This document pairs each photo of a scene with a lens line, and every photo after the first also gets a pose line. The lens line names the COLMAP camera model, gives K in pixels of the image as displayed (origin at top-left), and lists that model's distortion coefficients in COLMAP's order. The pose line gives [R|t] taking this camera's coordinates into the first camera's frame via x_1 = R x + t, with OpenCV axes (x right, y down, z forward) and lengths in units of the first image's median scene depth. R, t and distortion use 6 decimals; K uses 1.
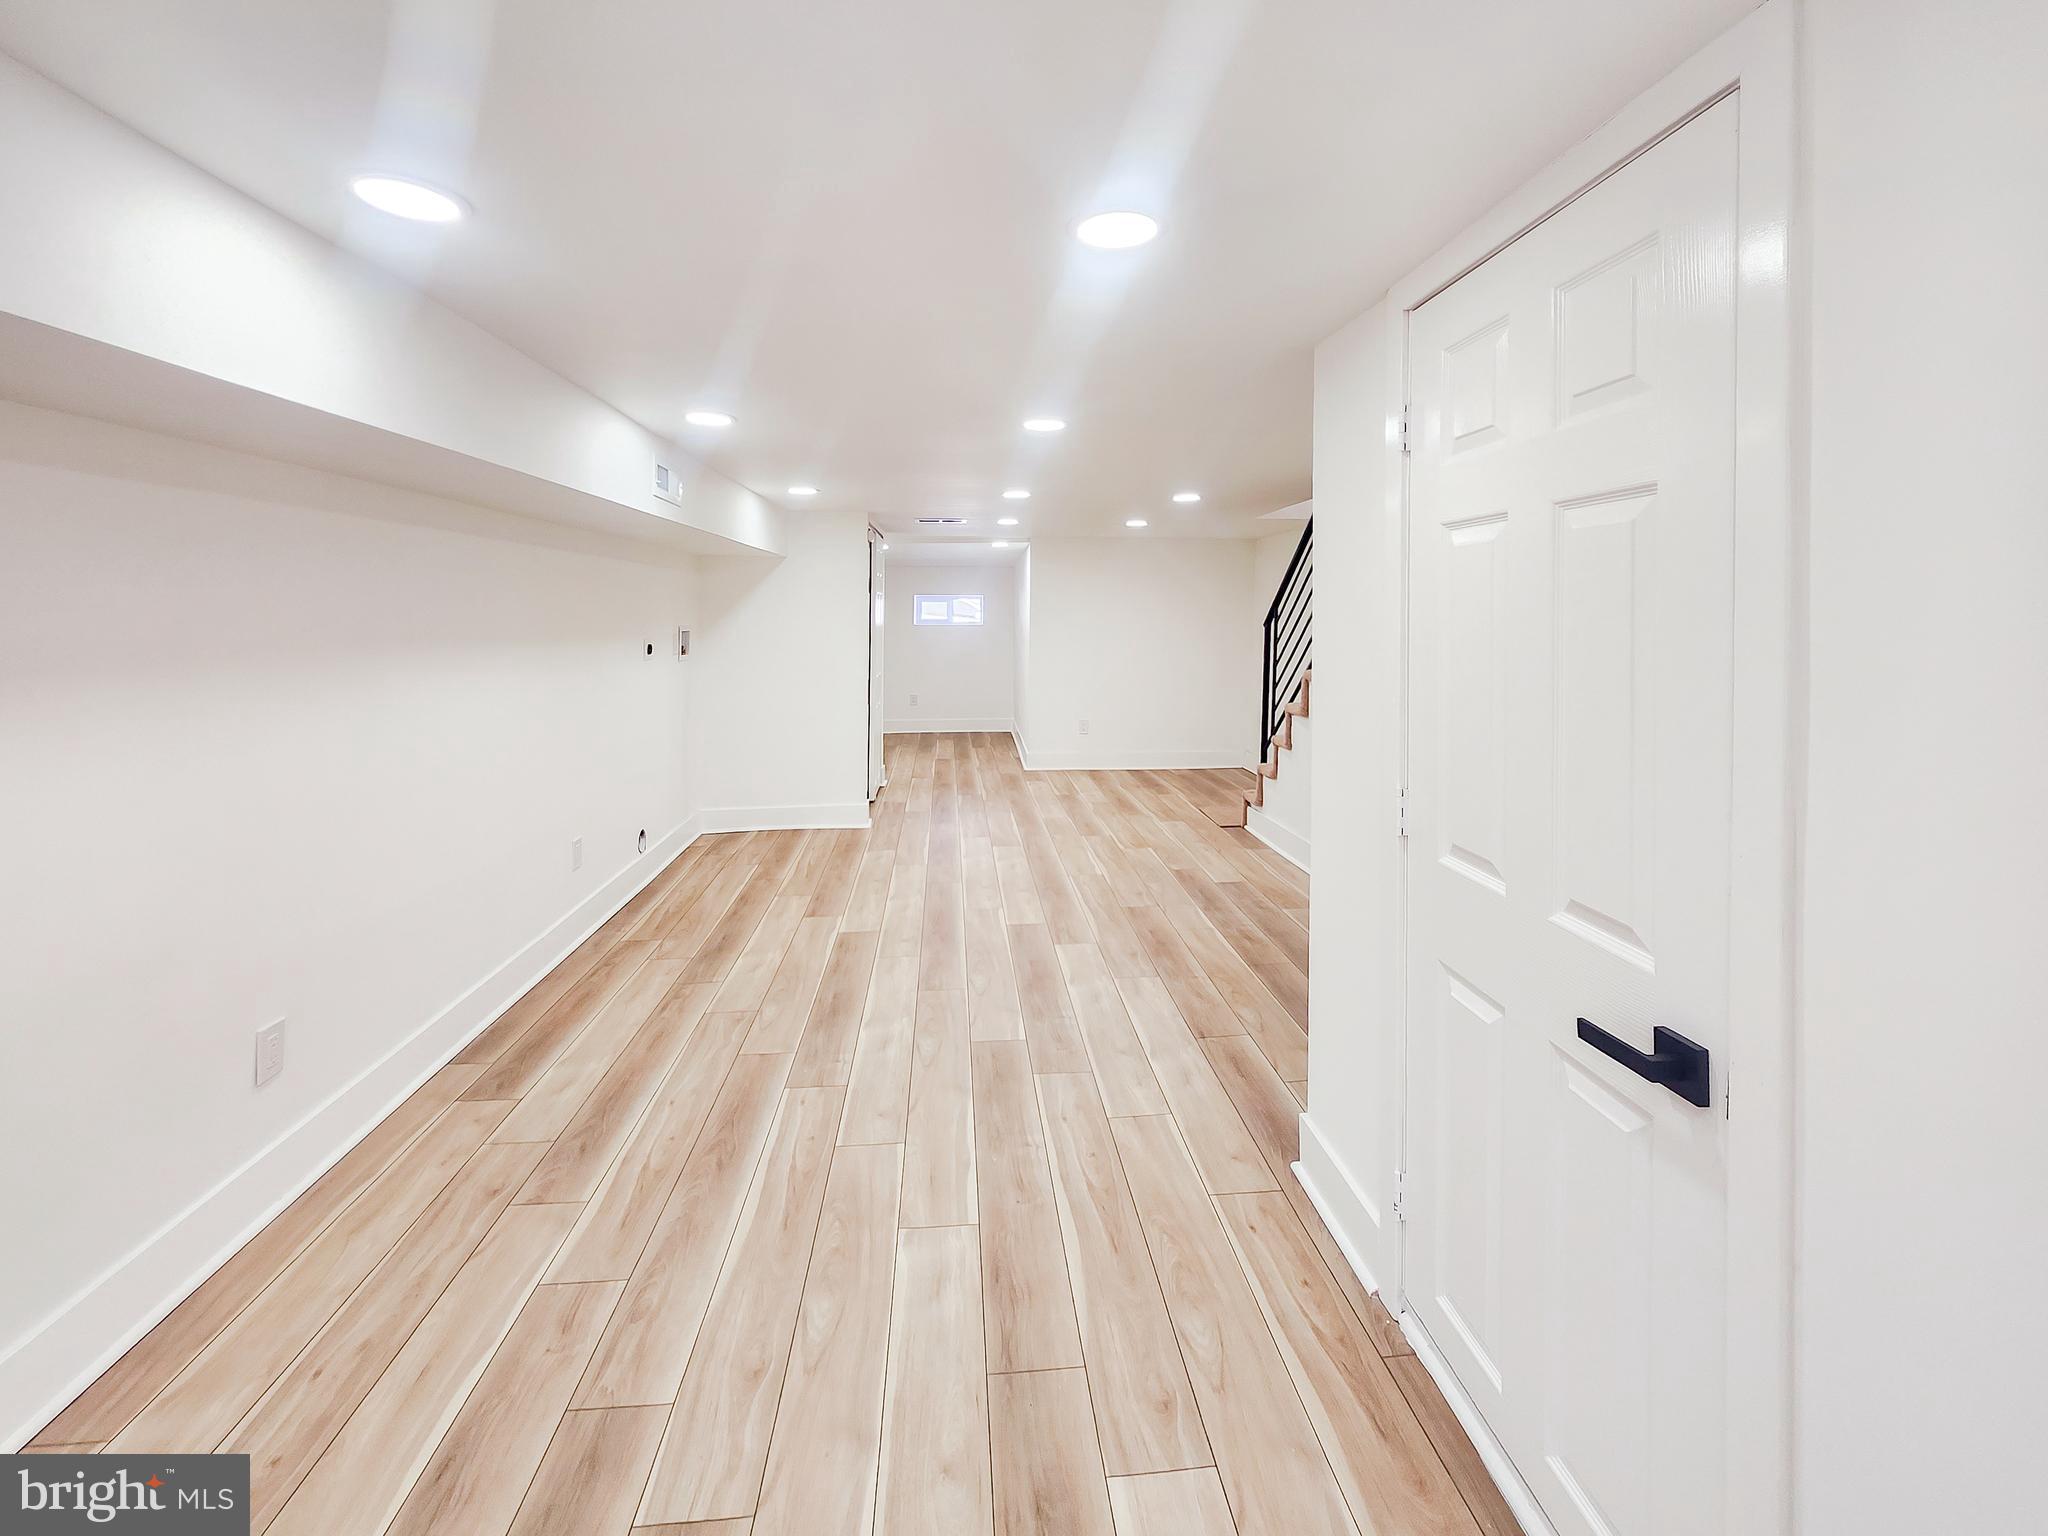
lens RADIAL K [[836.9, 0, 1033.3], [0, 836.9, 763.4], [0, 0, 1]] dist [0.002621, -0.000024]
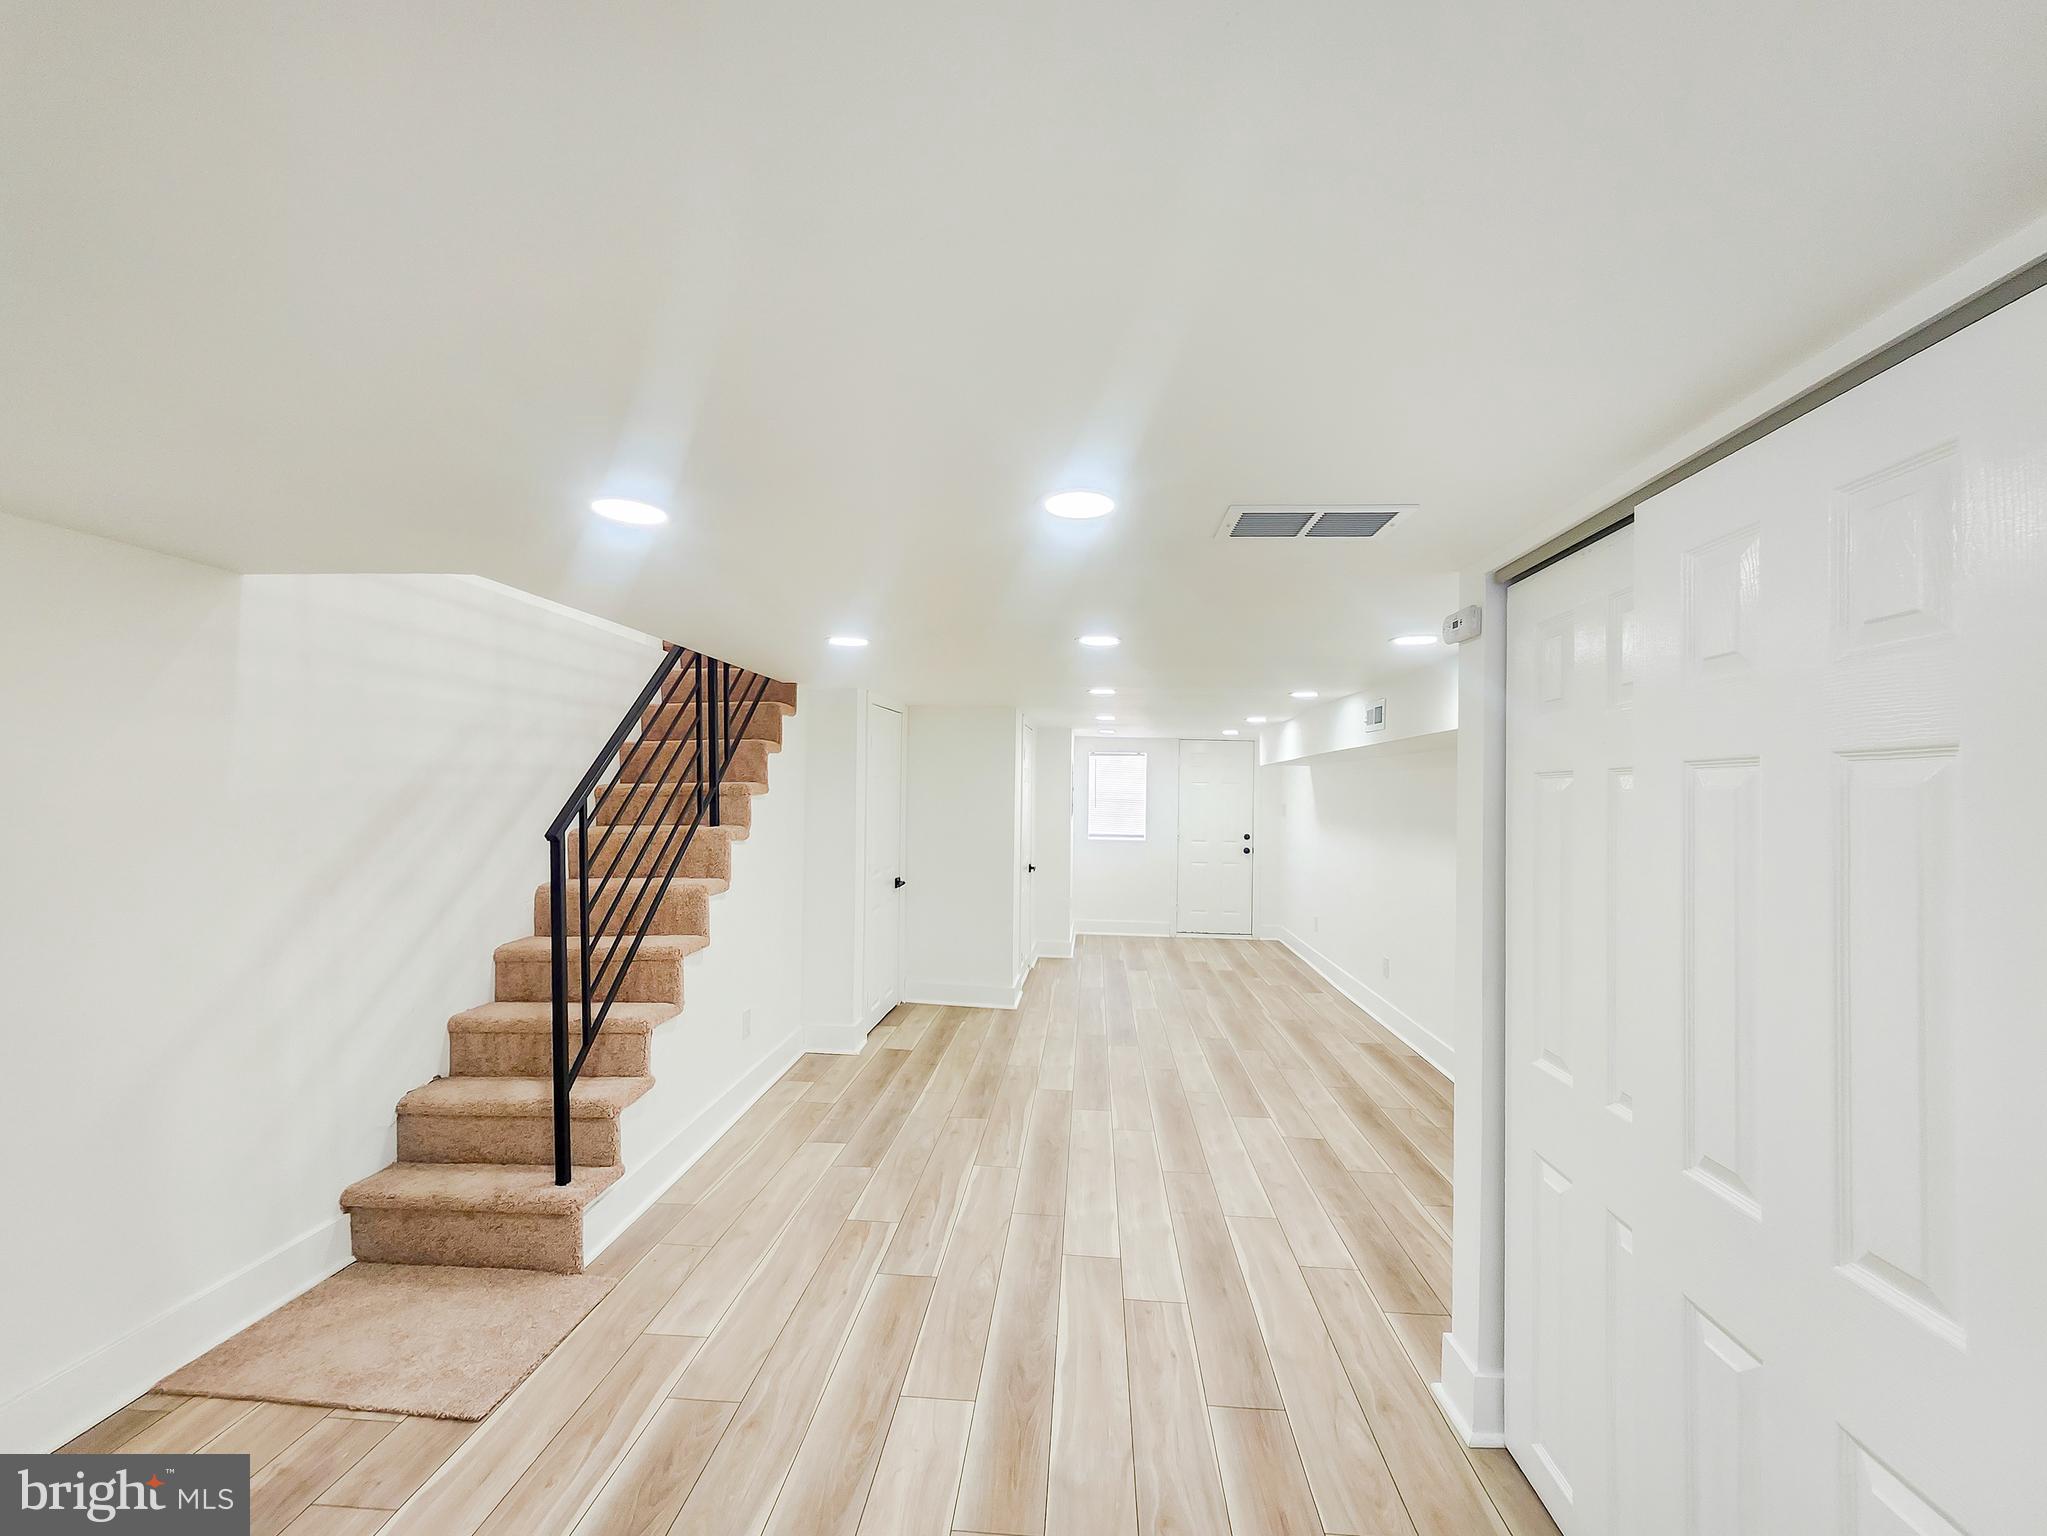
lens RADIAL K [[836.5, 0, 1044.4], [0, 836.5, 785.6], [0, 0, 1]] dist [0.002621, -0.000024]
pose [[-0.987990, -0.016417, 0.153645, -0.149933], [0.009675, 0.985817, 0.167546, -0.551783], [-0.154216, 0.167020, -0.973818, 2.827508]]
